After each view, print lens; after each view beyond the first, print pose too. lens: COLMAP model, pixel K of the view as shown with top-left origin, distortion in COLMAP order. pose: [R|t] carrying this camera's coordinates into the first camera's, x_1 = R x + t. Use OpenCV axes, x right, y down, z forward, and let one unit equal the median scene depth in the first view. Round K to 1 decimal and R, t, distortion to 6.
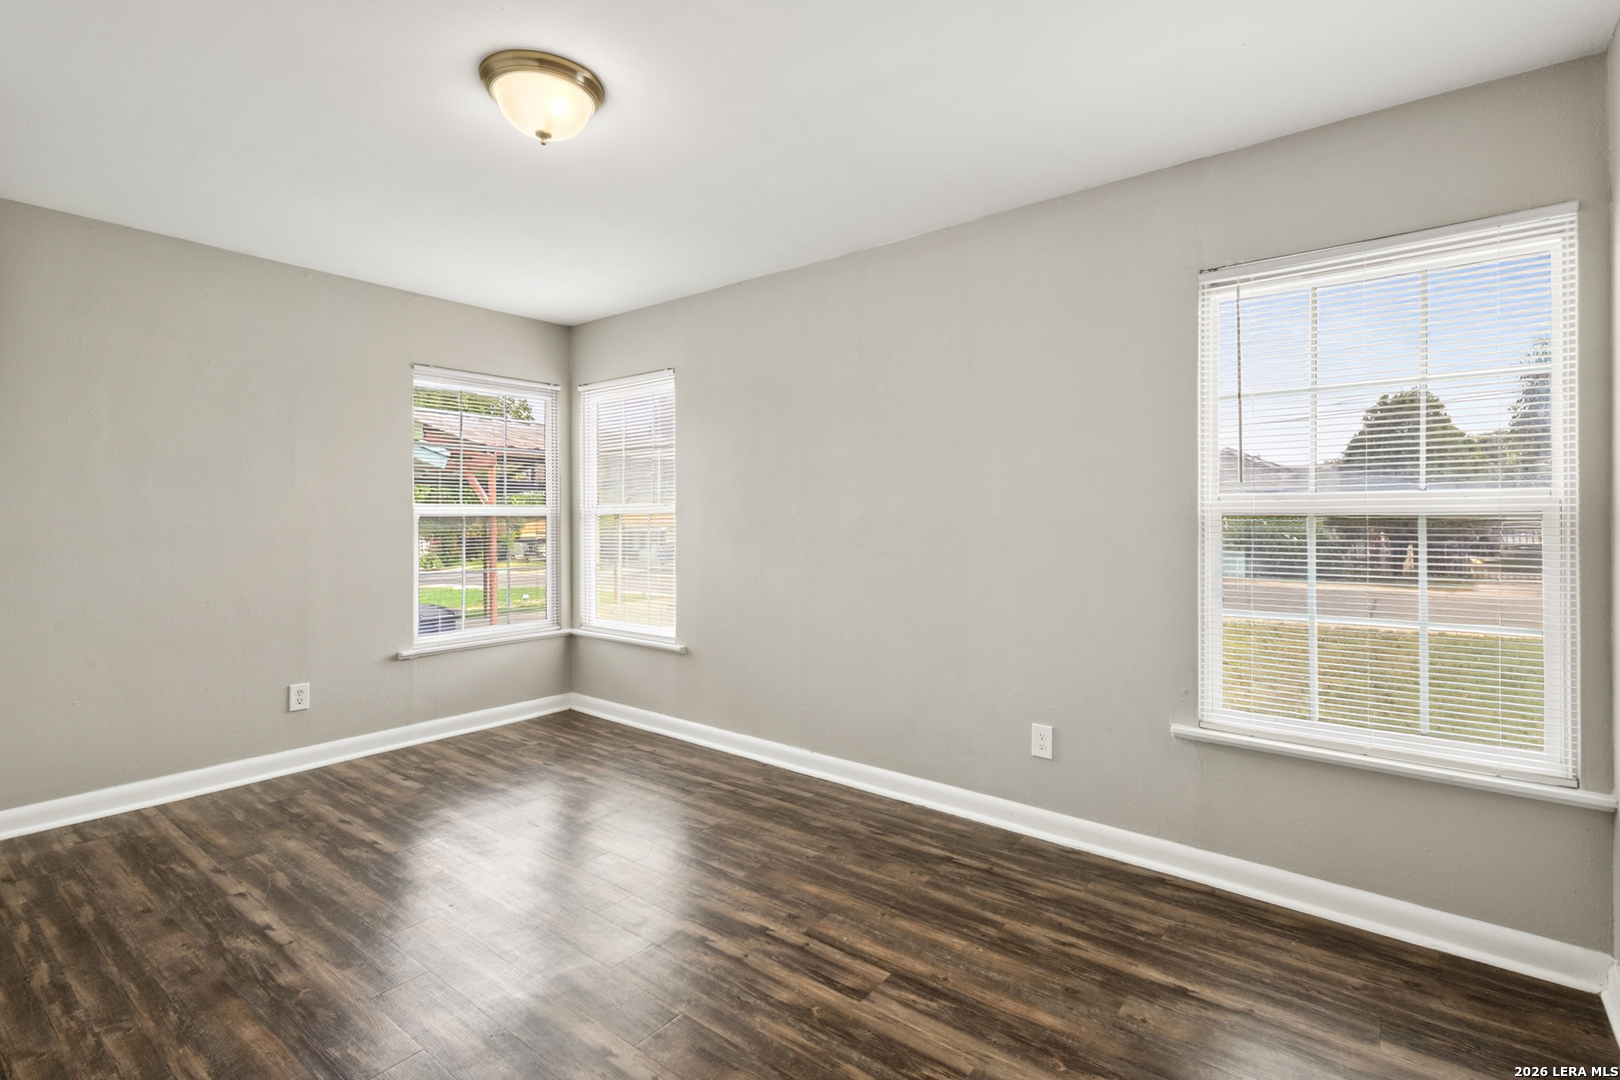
lens RADIAL K [[768.7, 0, 802.3], [0, 768.7, 503.3], [0, 0, 1]] dist [0.002942, -0.000311]
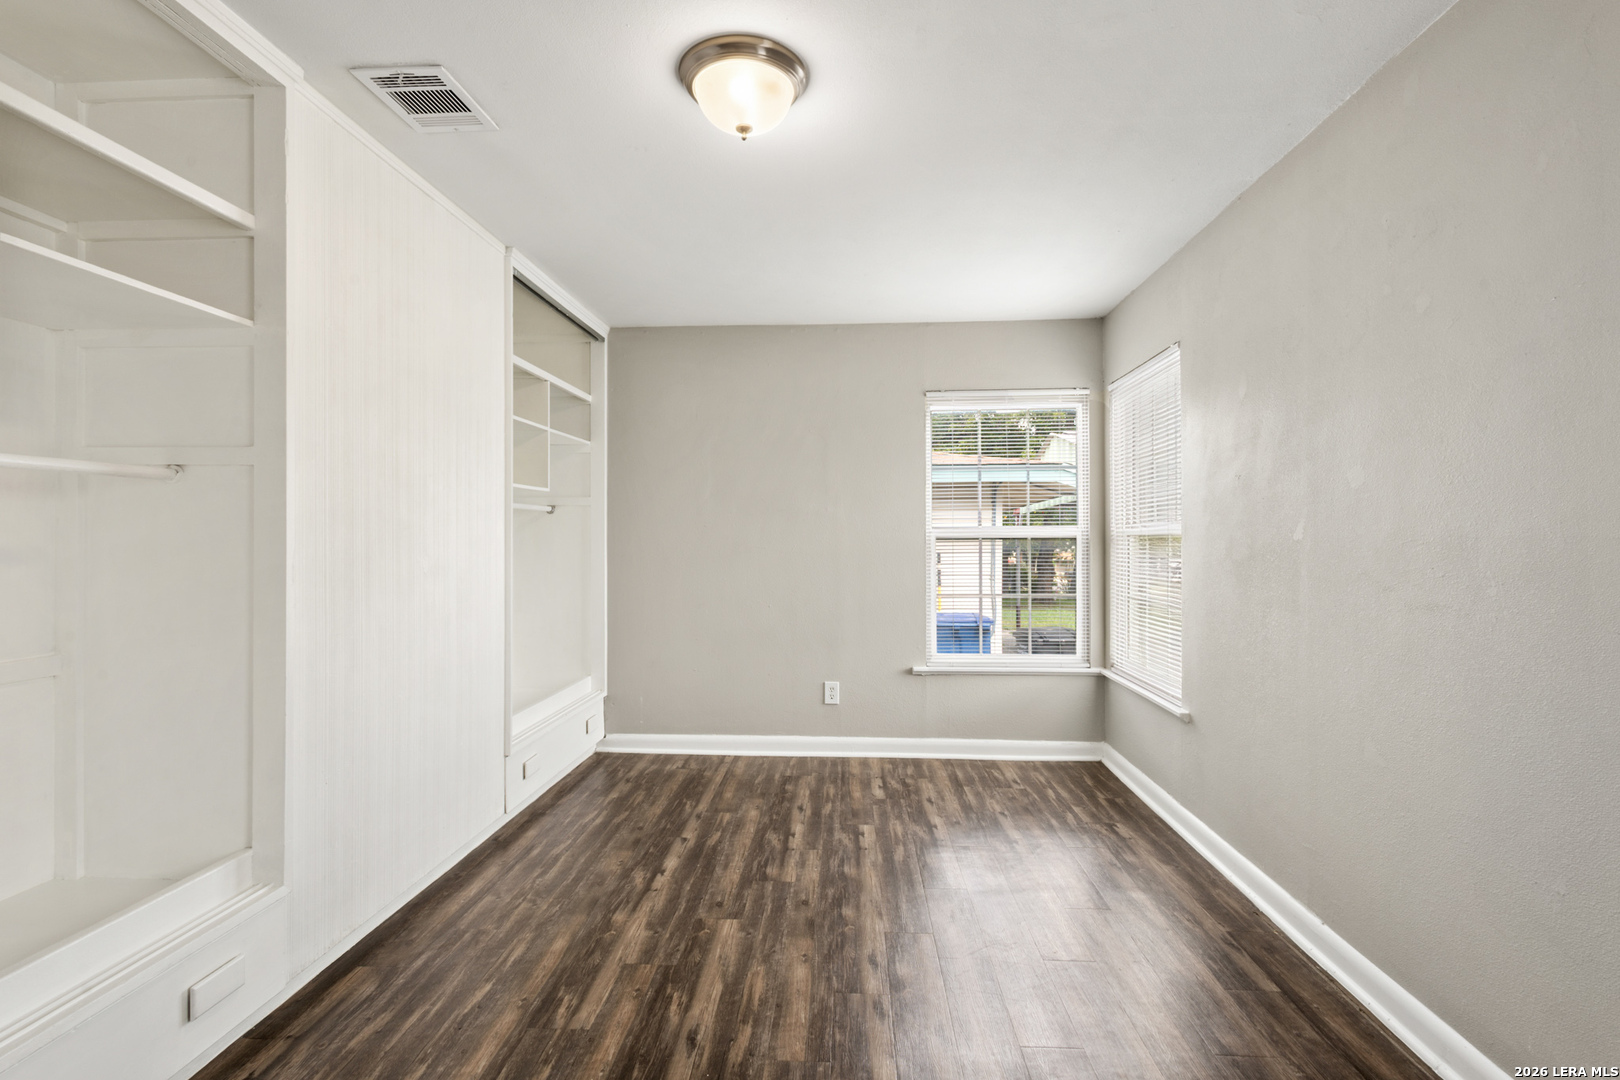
lens RADIAL K [[755.7, 0, 800.9], [0, 755.7, 530.9], [0, 0, 1]] dist [0.004696, -0.000242]
pose [[0.570597, -0.010733, -0.821160, 0.275837], [0.012992, 0.999907, -0.004041, 0.010802], [0.821127, -0.008363, 0.570684, 0.324000]]
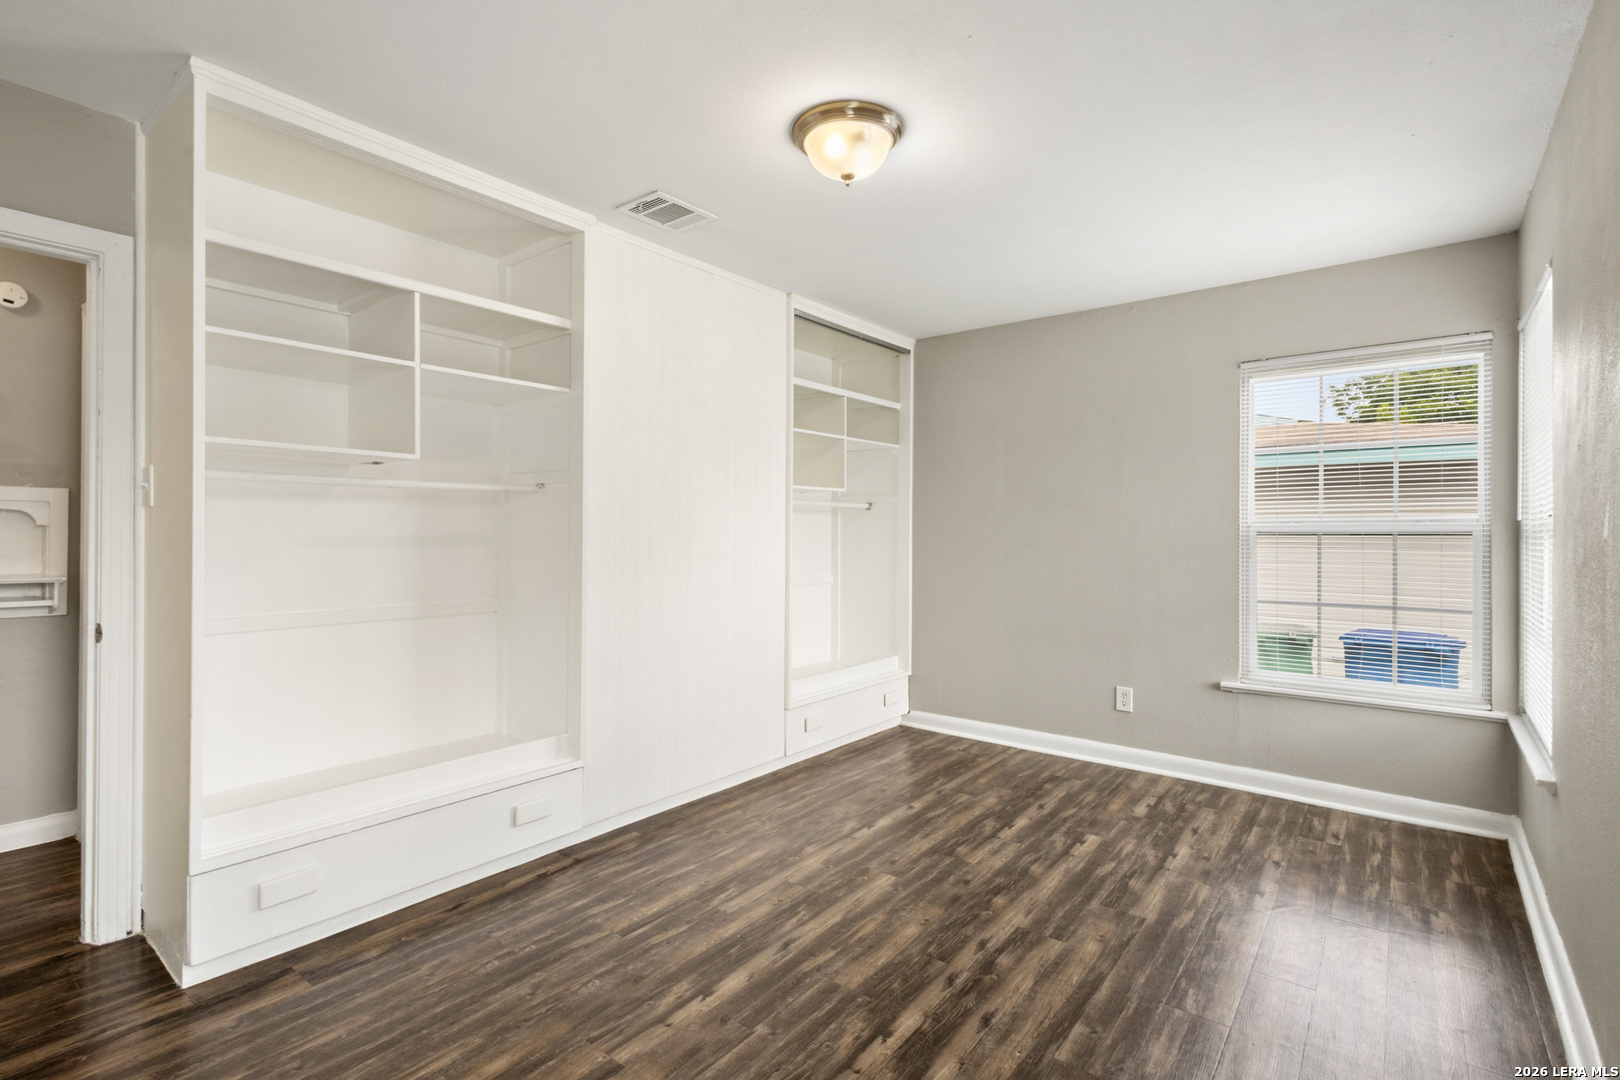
lens RADIAL K [[751.4, 0, 793.4], [0, 751.4, 521.1], [0, 0, 1]] dist [0.006560, 0.000042]
pose [[-0.005766, -0.016346, -0.999850, 0.433772], [0.008821, 0.999827, -0.016396, 0.014719], [0.999944, -0.008914, -0.005621, 0.566825]]
